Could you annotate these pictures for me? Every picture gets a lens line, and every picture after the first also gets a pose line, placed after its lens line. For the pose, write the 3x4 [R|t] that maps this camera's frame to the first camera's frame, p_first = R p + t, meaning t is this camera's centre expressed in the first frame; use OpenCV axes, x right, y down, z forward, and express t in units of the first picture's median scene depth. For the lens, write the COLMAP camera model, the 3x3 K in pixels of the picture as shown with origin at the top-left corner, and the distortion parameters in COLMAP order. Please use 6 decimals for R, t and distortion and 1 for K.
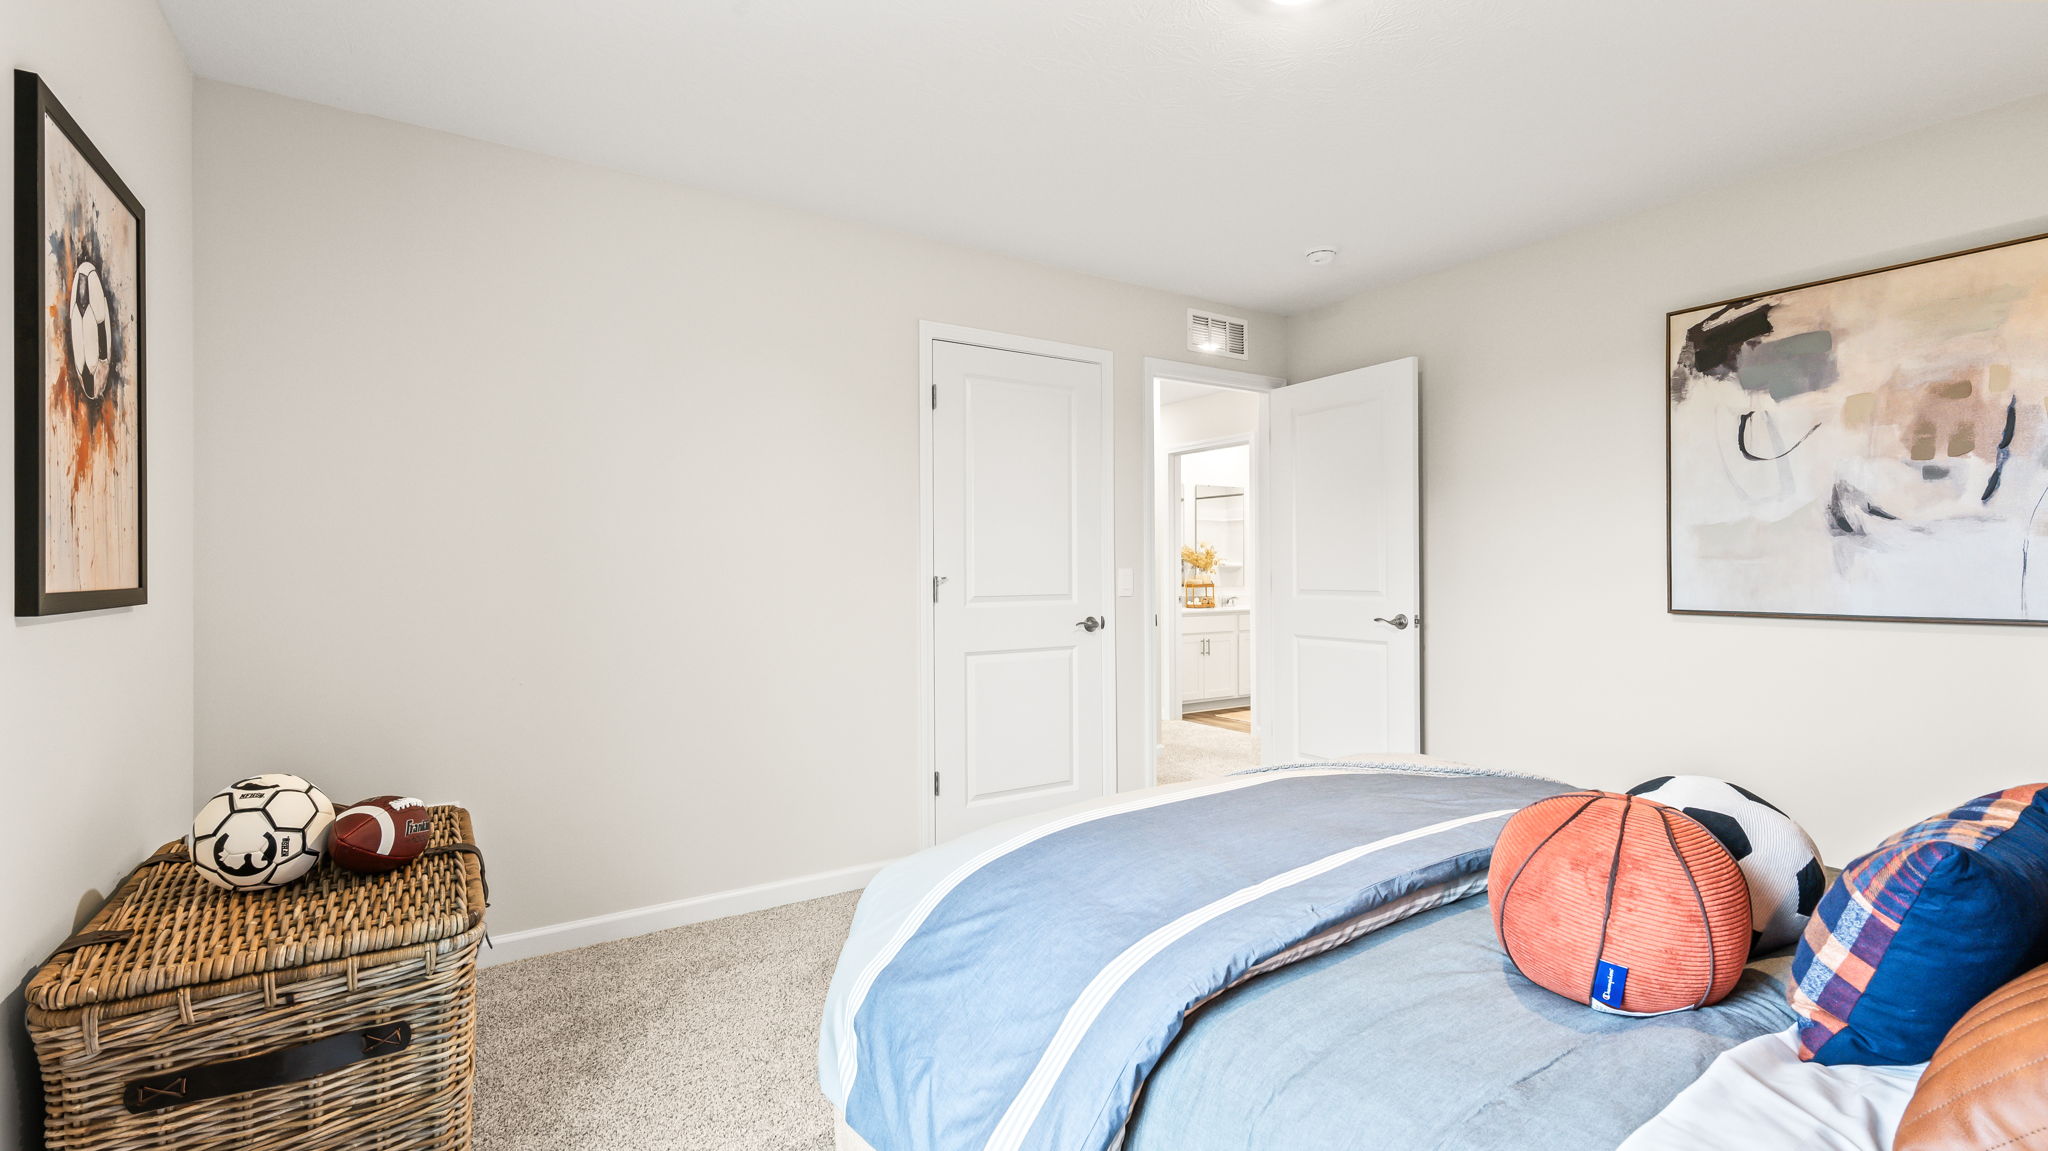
lens RADIAL K [[906.1, 0, 1031.9], [0, 906.1, 571.0], [0, 0, 1]] dist [-0.002399, 0.000467]
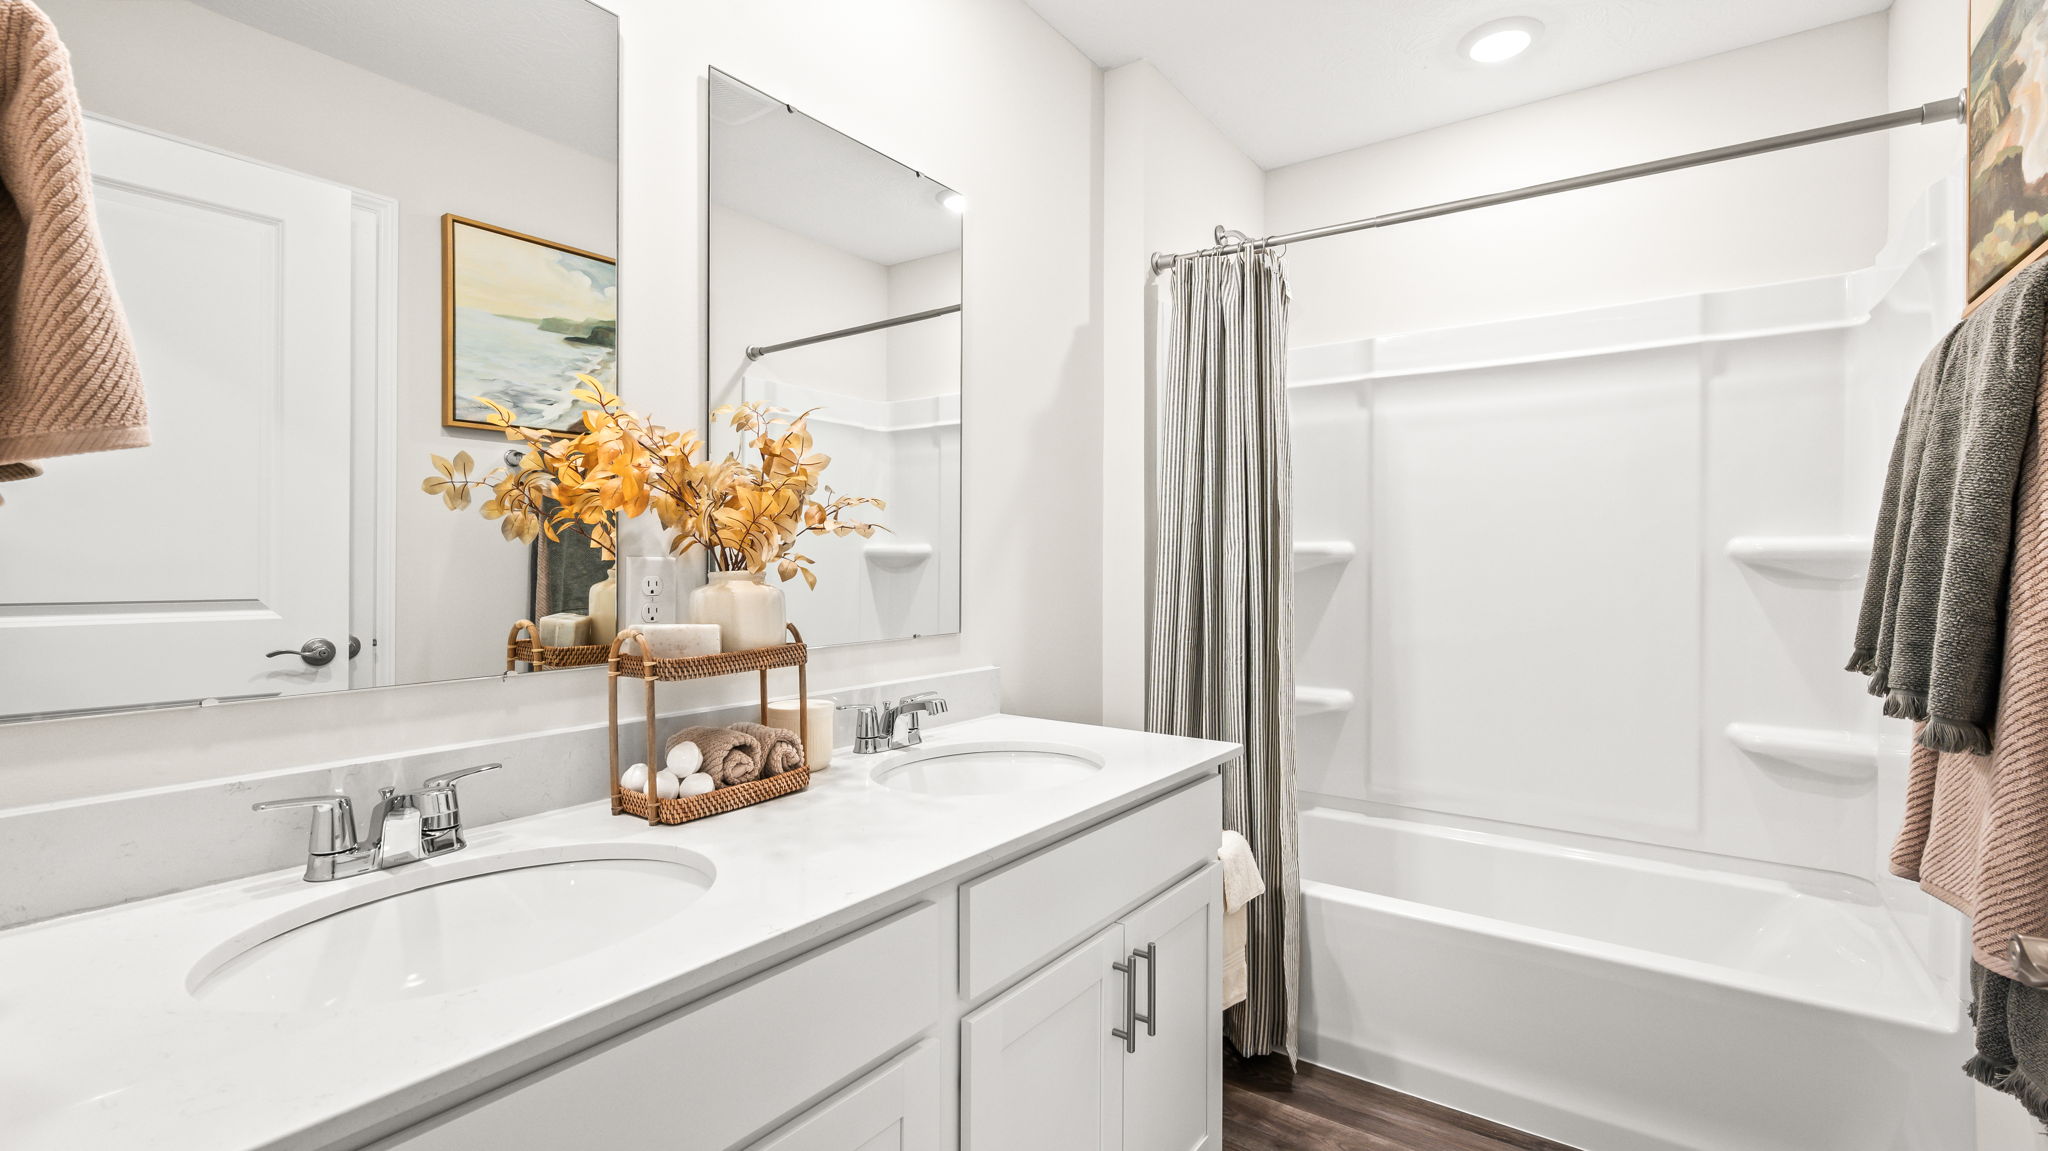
lens RADIAL K [[906.1, 0, 1031.9], [0, 906.1, 571.0], [0, 0, 1]] dist [-0.002399, 0.000467]
pose [[0.937867, 0.000967, 0.346993, 0.181352], [-0.003913, 0.999962, 0.007789, -0.000852], [-0.346973, -0.008663, 0.937835, 0.826135]]
